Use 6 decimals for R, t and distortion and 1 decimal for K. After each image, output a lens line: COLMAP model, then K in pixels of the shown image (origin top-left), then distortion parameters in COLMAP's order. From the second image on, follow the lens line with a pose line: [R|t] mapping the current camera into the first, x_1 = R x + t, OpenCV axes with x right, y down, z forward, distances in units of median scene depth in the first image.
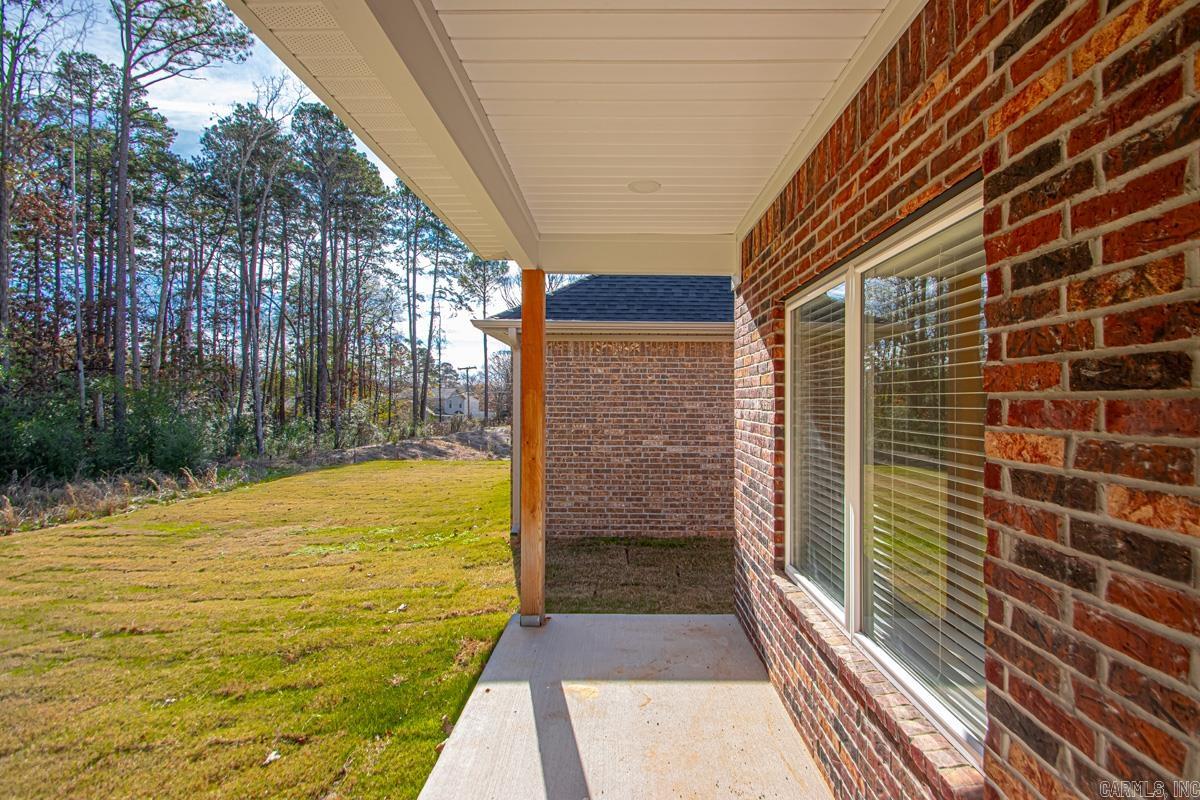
lens RADIAL K [[560.4, 0, 610.7], [0, 560.4, 401.8], [0, 0, 1]] dist [0.012370, -0.014069]
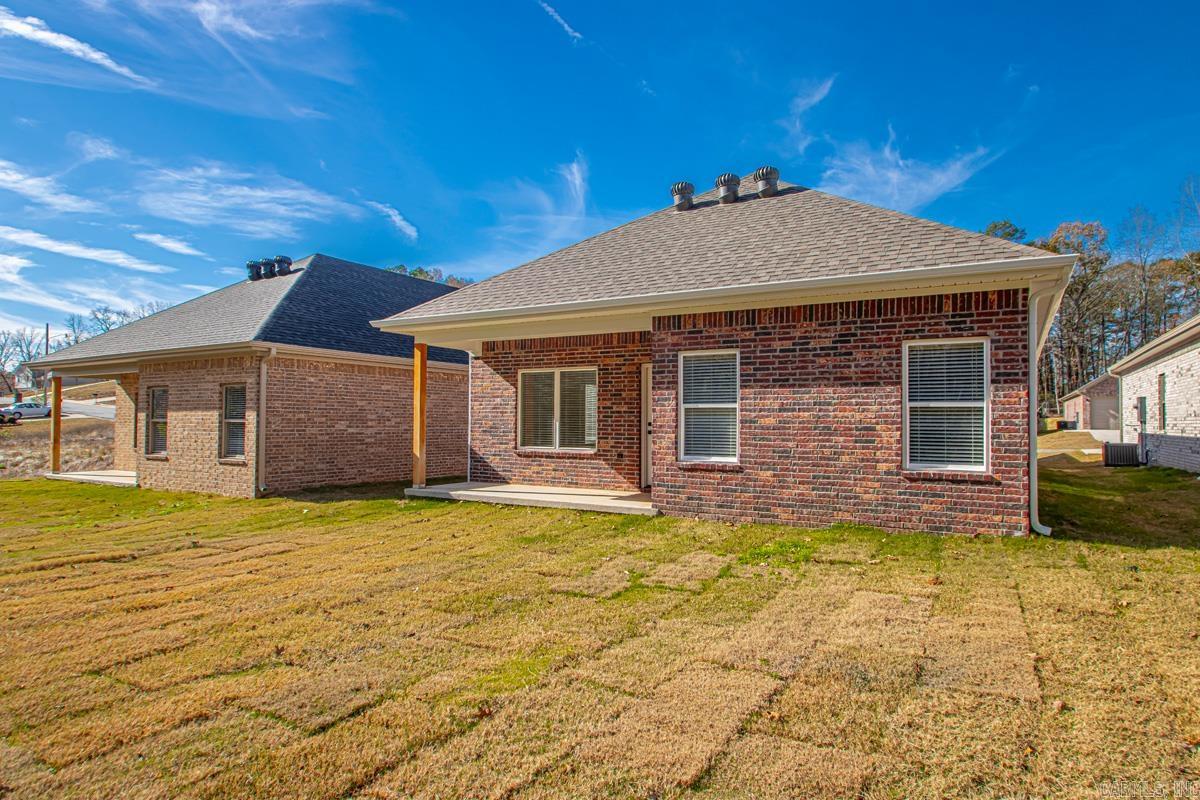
lens RADIAL K [[694.0, 0, 596.7], [0, 694.0, 409.3], [0, 0, 1]] dist [0.000510, -0.000340]
pose [[0.505068, 0.013539, 0.862973, -1.585323], [-0.004466, 0.999905, -0.013073, 0.059164], [-0.863068, 0.002749, 0.505080, -0.791084]]
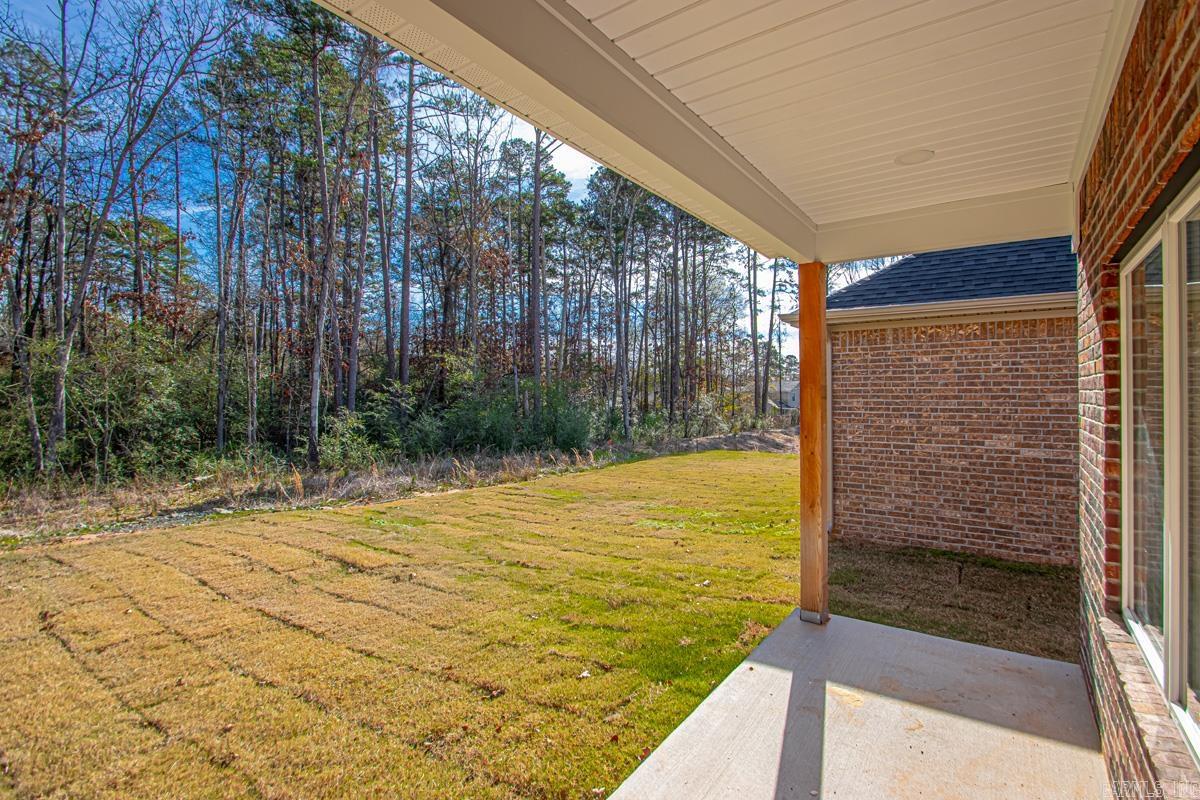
lens RADIAL K [[560.4, 0, 606.8], [0, 560.4, 393.8], [0, 0, 1]] dist [0.012370, -0.014069]
pose [[0.824696, -0.007006, -0.565533, 0.083025], [0.005866, 0.999975, -0.003834, -0.001186], [0.565546, -0.000156, 0.824716, -0.014543]]
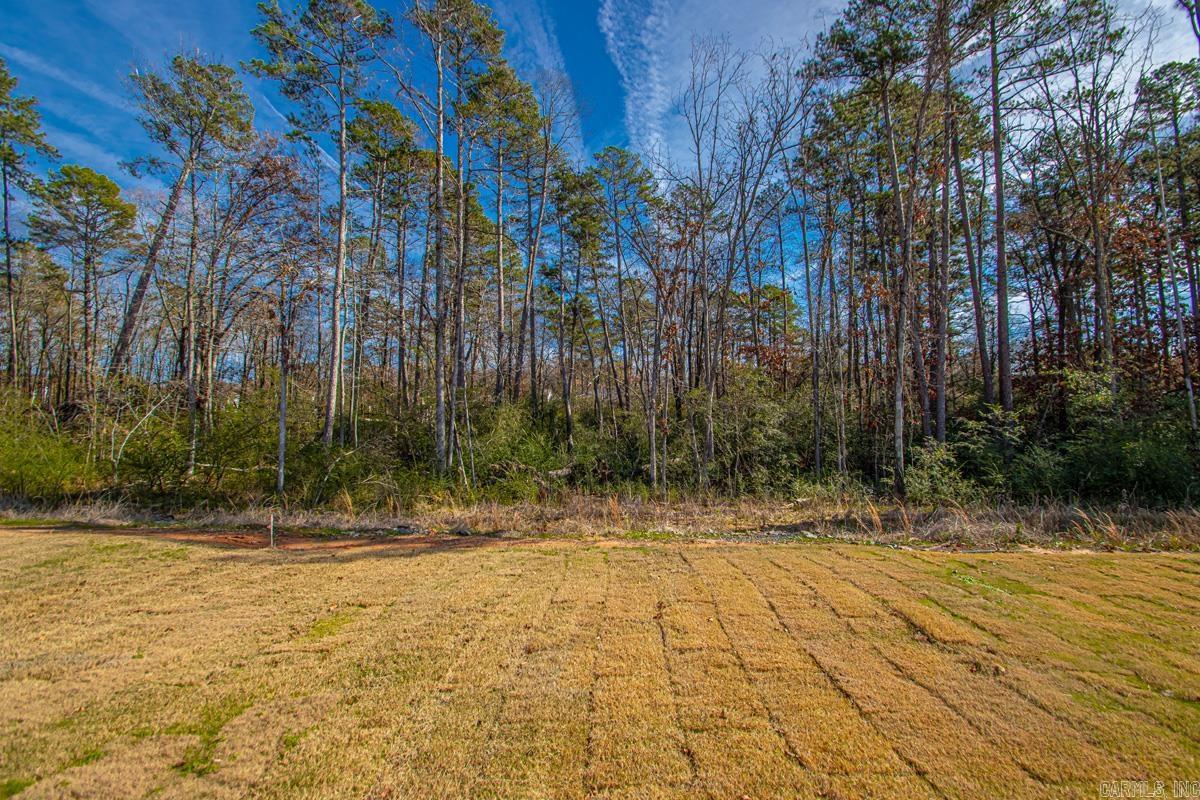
lens RADIAL K [[560.4, 0, 603.4], [0, 560.4, 397.1], [0, 0, 1]] dist [0.012370, -0.014069]
pose [[-0.003846, -0.062757, -0.998021, -0.018376], [0.017715, 0.997868, -0.062816, -0.003627], [0.999836, -0.017922, -0.002726, 0.112982]]
